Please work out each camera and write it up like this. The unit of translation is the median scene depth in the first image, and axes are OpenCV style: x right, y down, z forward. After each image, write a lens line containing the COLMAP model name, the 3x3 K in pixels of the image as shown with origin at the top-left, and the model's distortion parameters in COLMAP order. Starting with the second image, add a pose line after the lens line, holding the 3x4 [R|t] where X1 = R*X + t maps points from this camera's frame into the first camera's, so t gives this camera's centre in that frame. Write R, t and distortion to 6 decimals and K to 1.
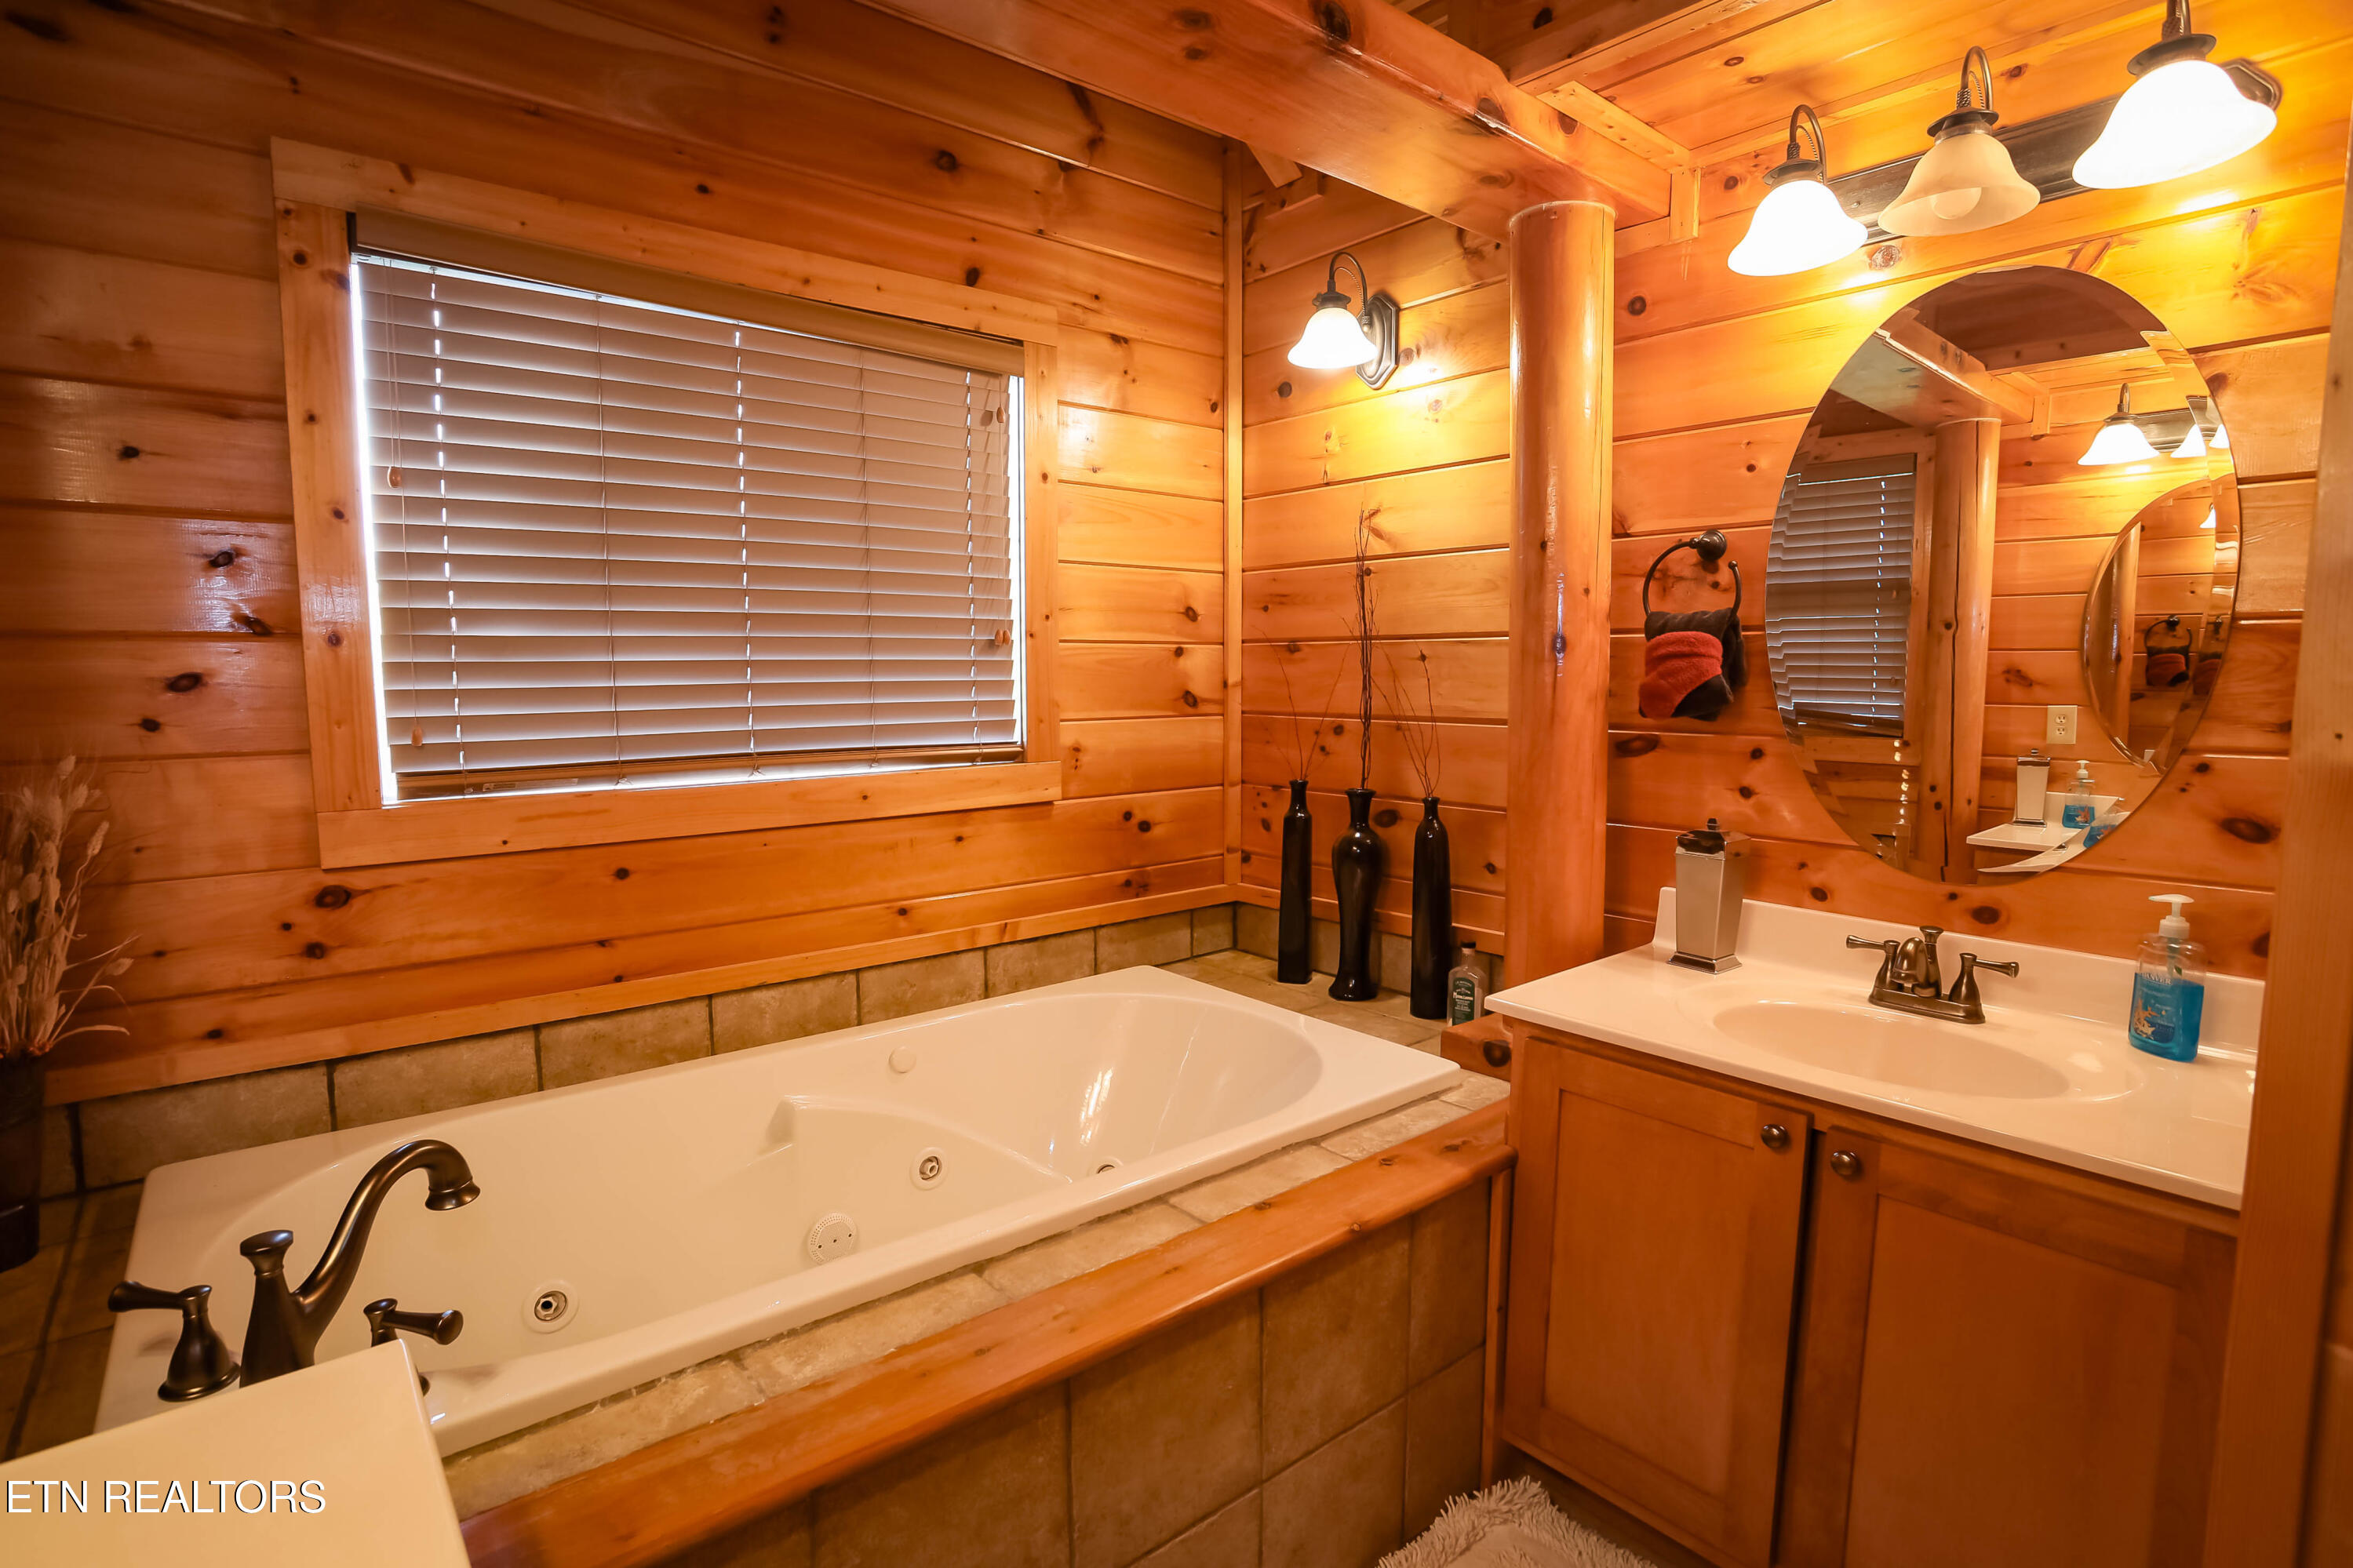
lens RADIAL K [[1169.8, 0, 1176.8], [0, 1169.8, 789.2], [0, 0, 1]] dist [-0.083857, 0.042935]
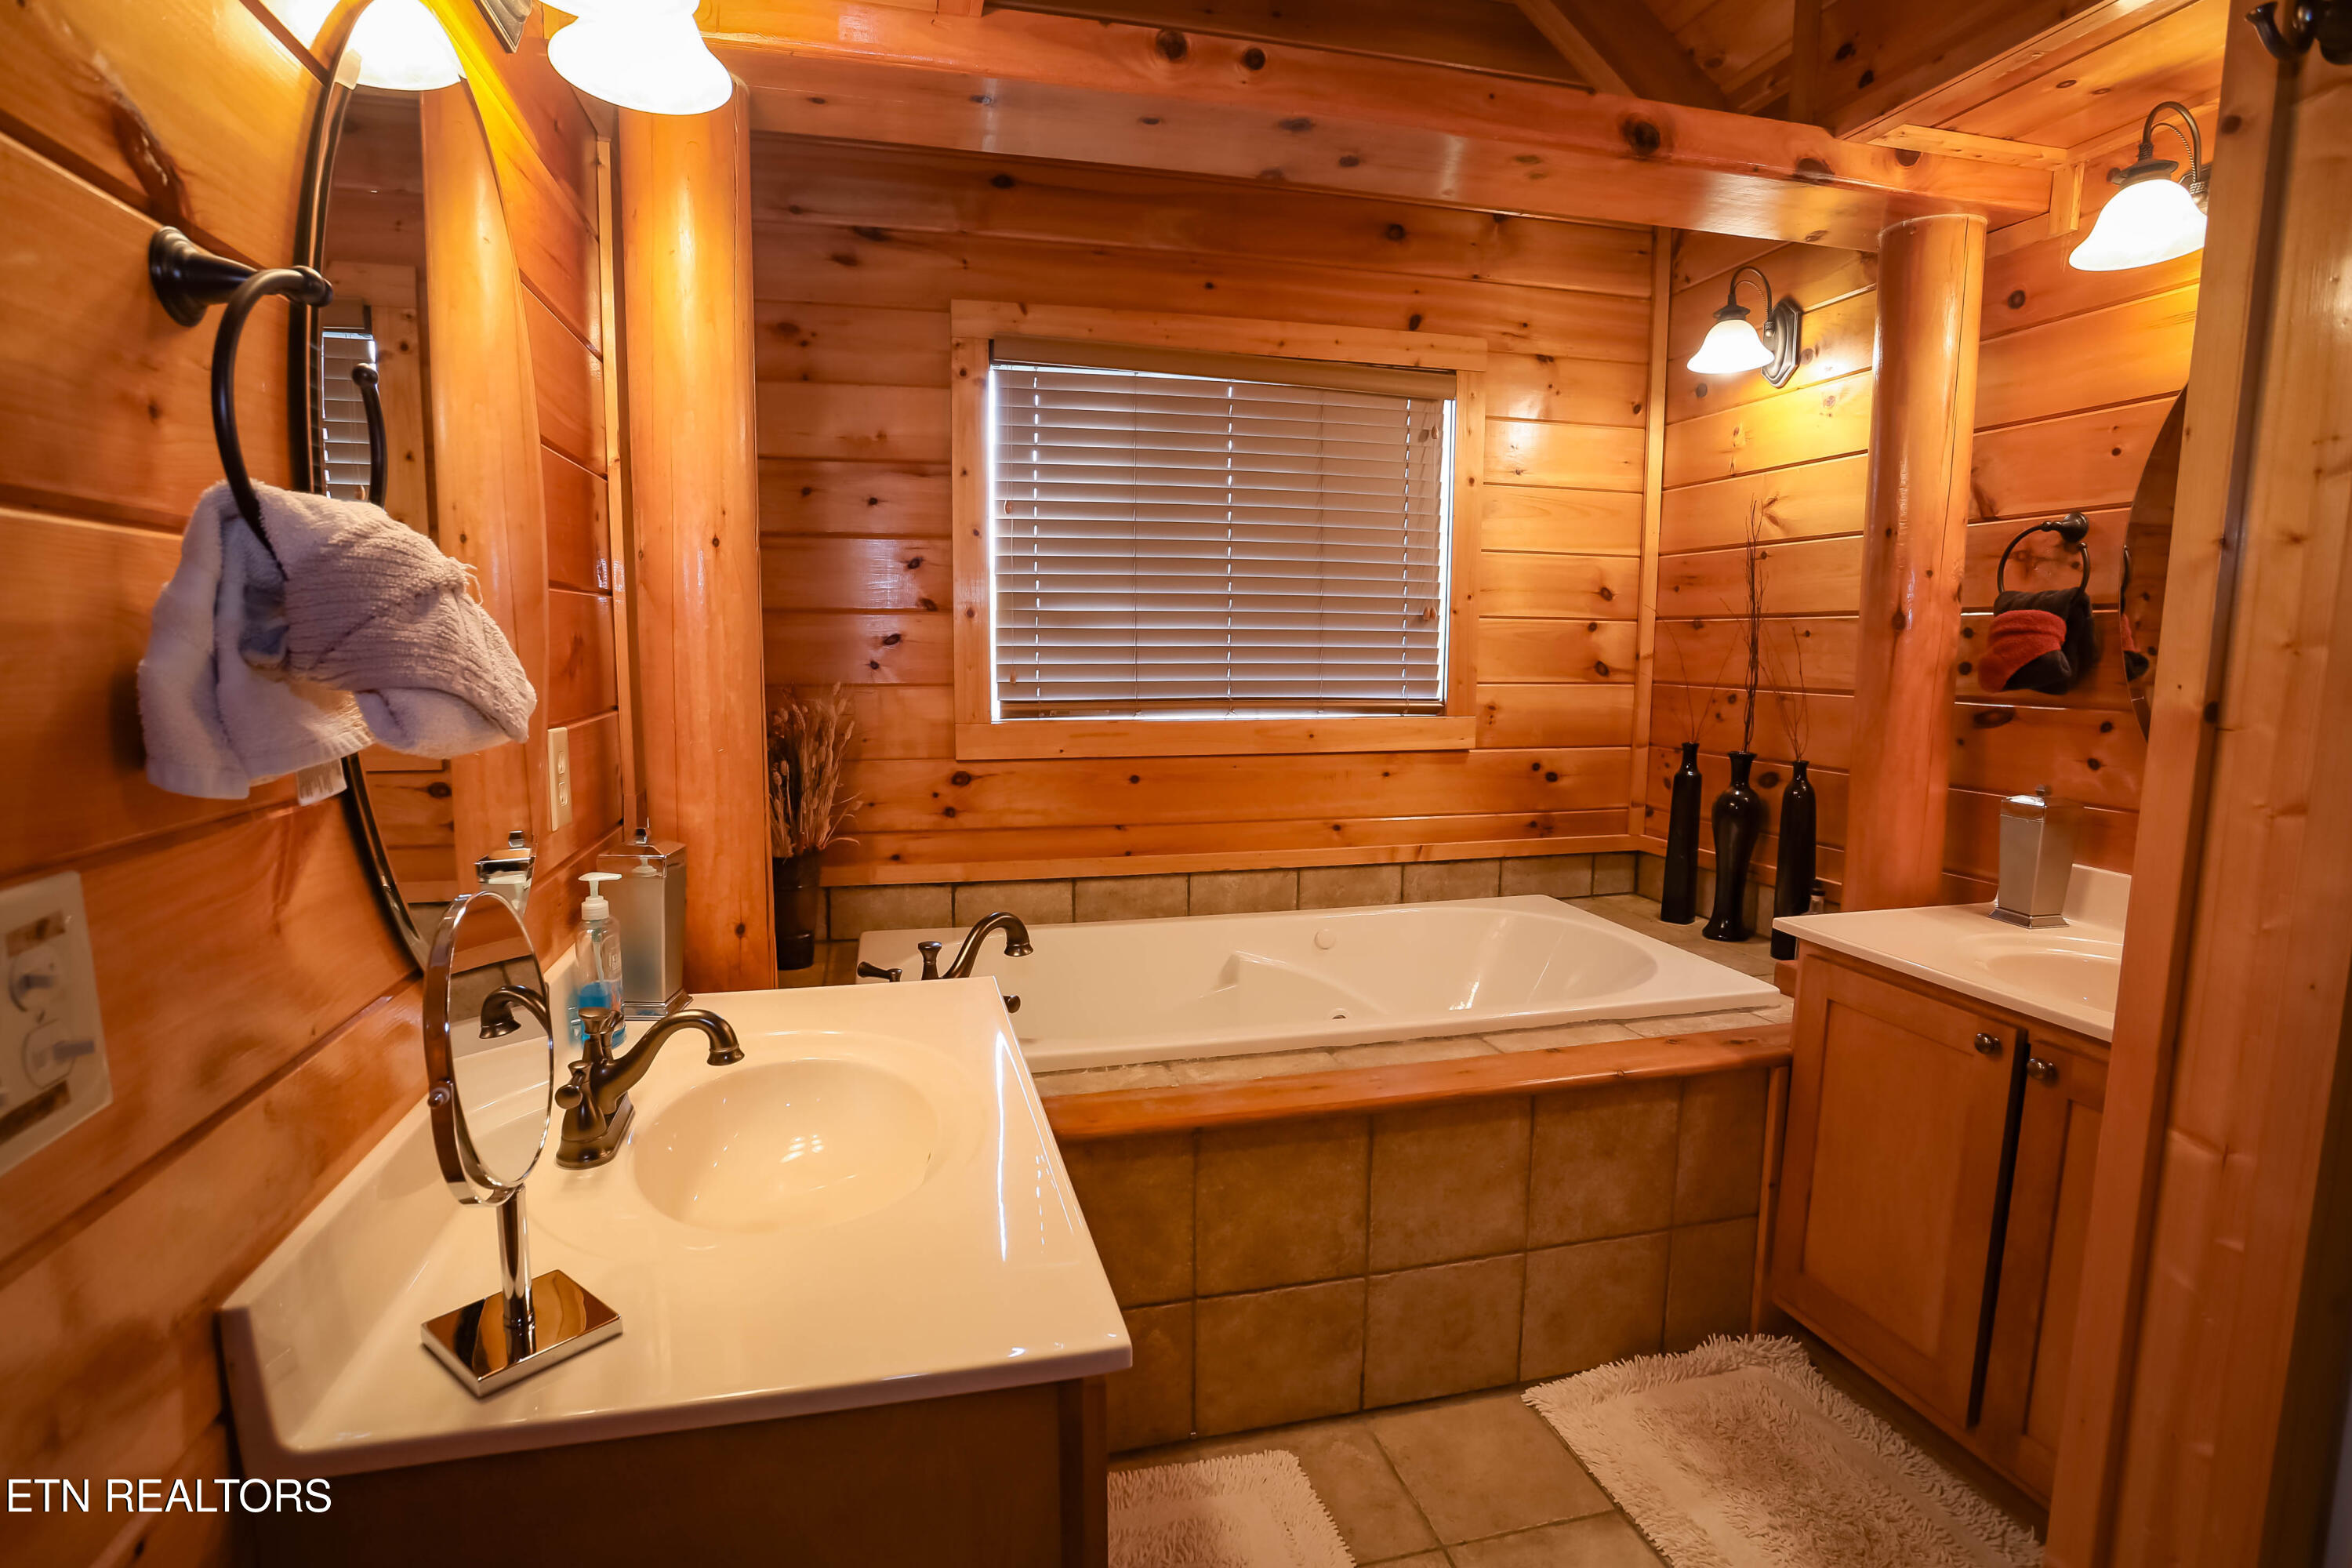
lens RADIAL K [[1154.7, 0, 1171.4], [0, 1154.7, 787.8], [0, 0, 1]] dist [-0.082665, 0.039093]
pose [[0.901115, 0.062420, -0.429064, 0.171798], [-0.052958, 0.998019, 0.033969, 0.033968], [0.430335, -0.007888, 0.902635, -0.269220]]
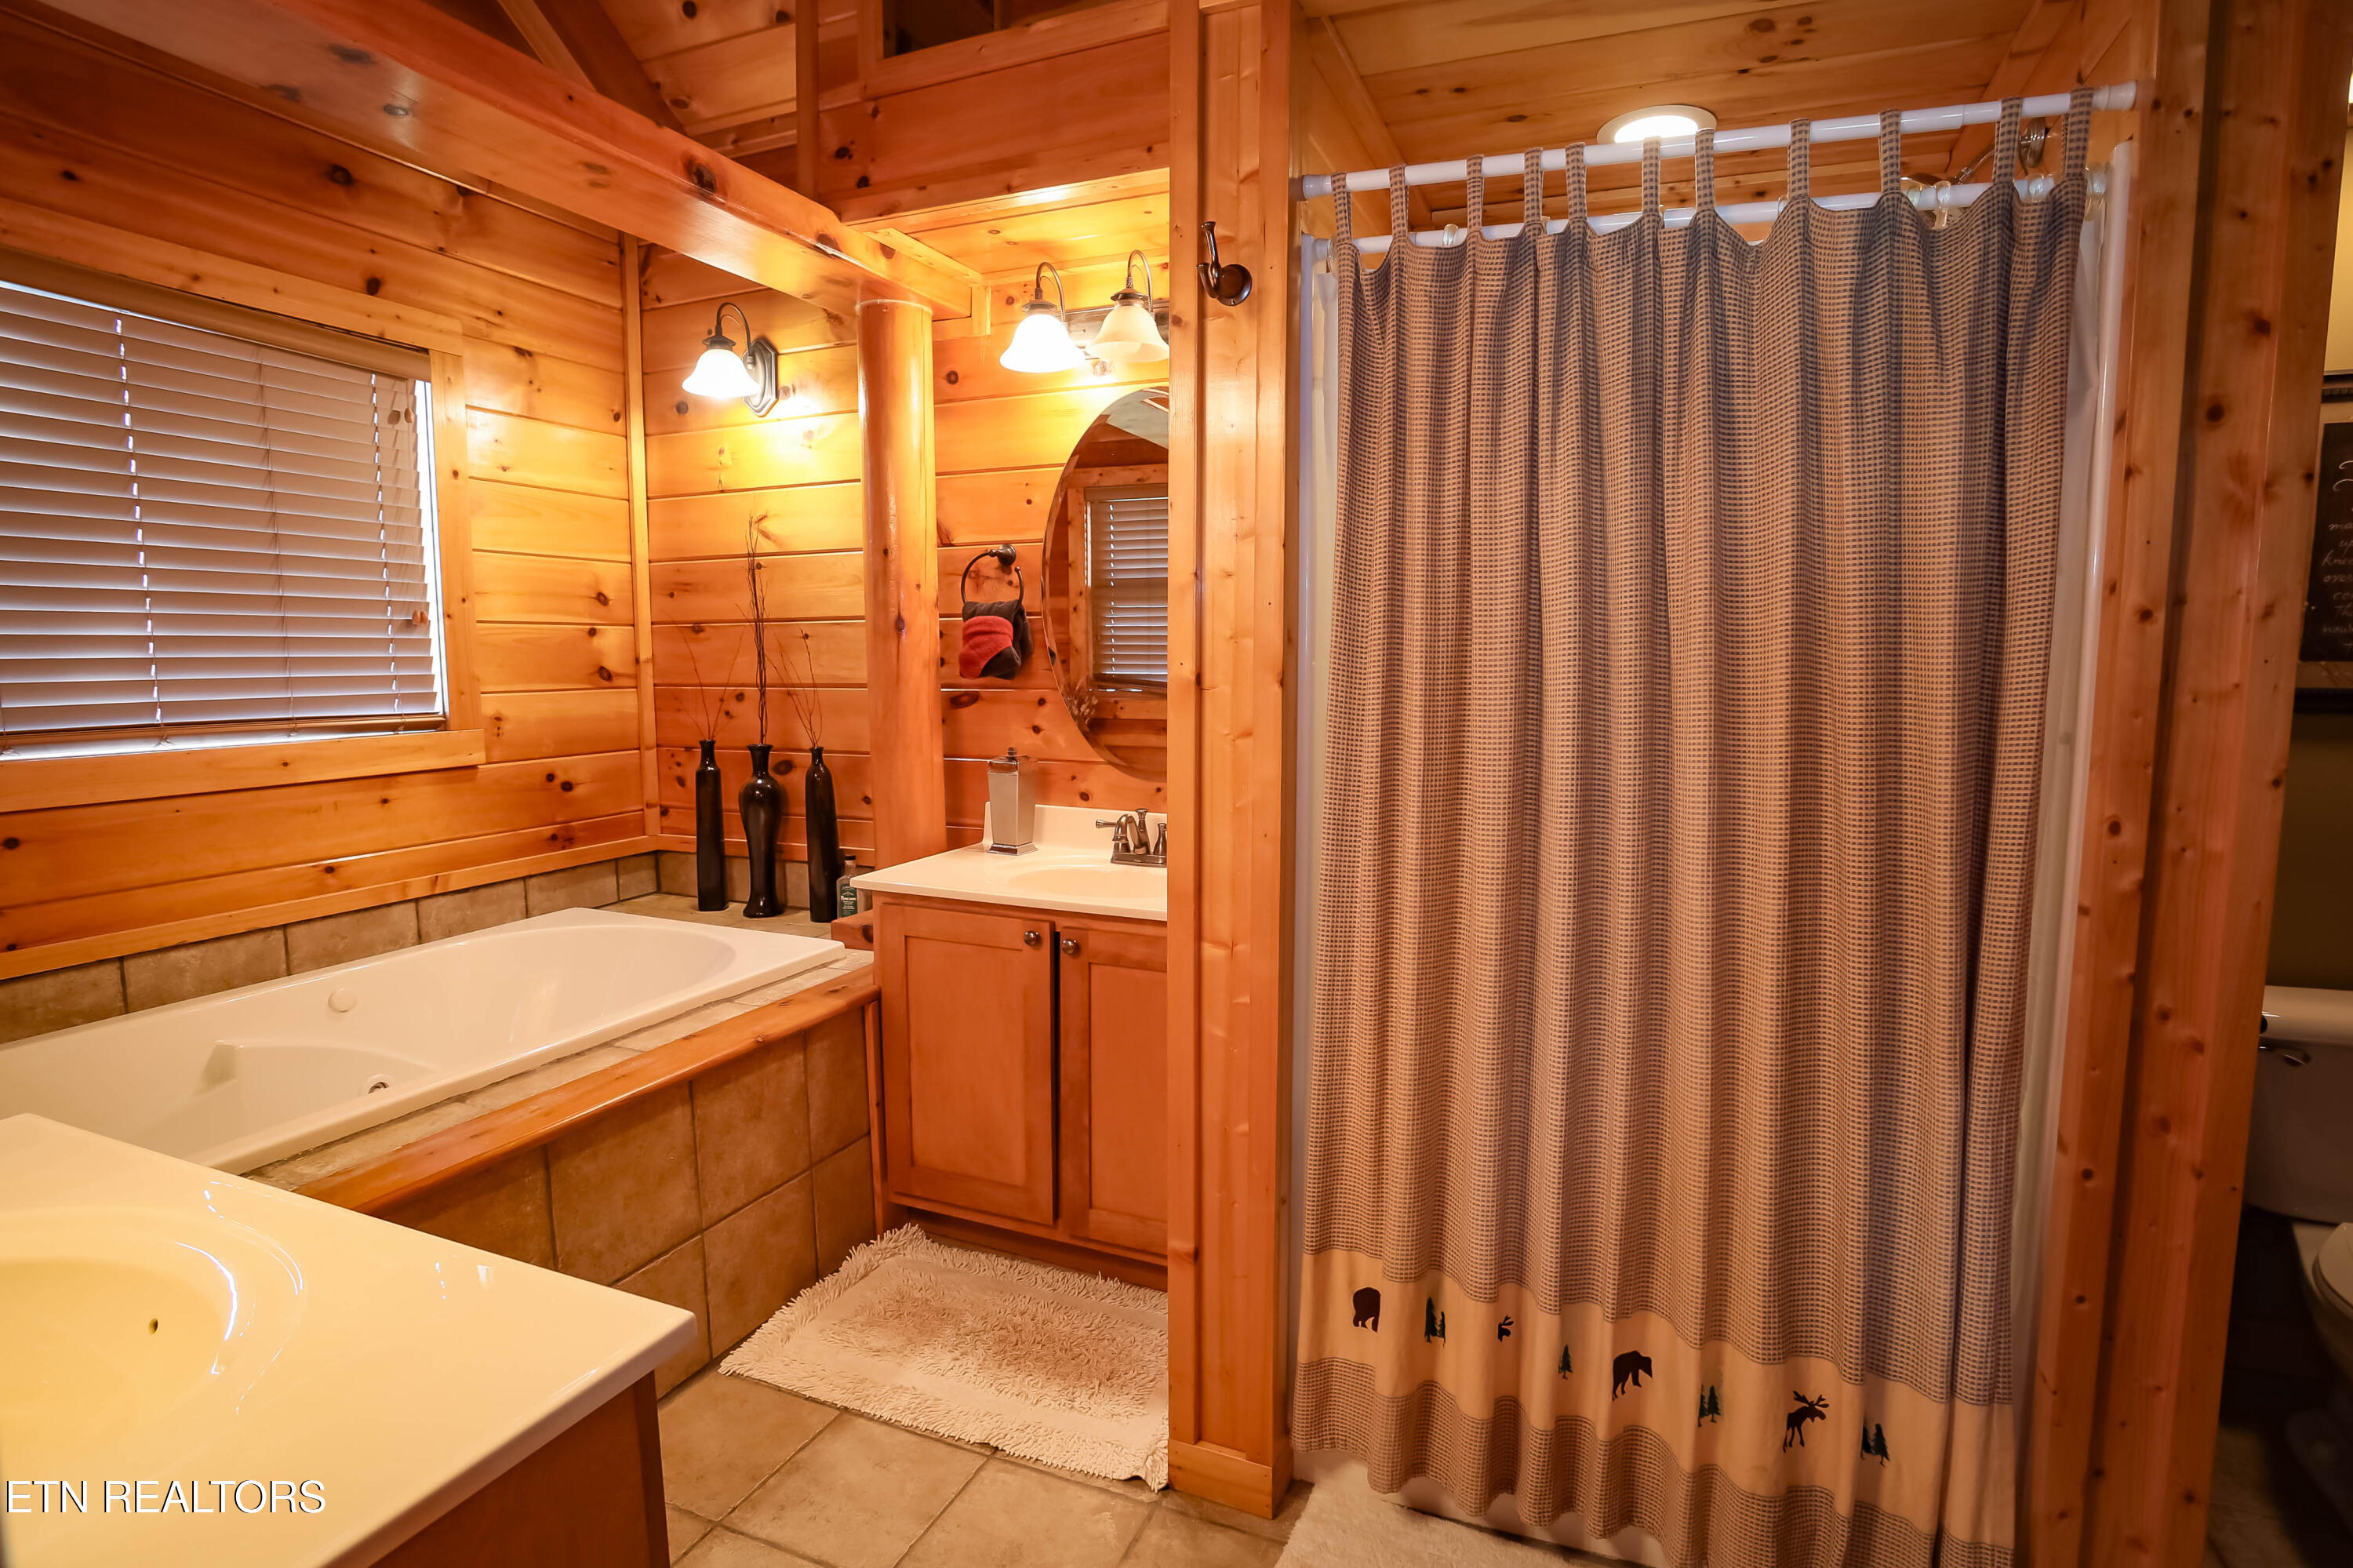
lens RADIAL K [[1170.0, 0, 1176.8], [0, 1170.0, 789.2], [0, 0, 1]] dist [-0.083857, 0.042935]
pose [[0.887940, -0.050399, 0.457190, -0.015570], [0.044879, 0.998729, 0.022935, 0.050301], [-0.457765, 0.000154, 0.889073, -0.360984]]
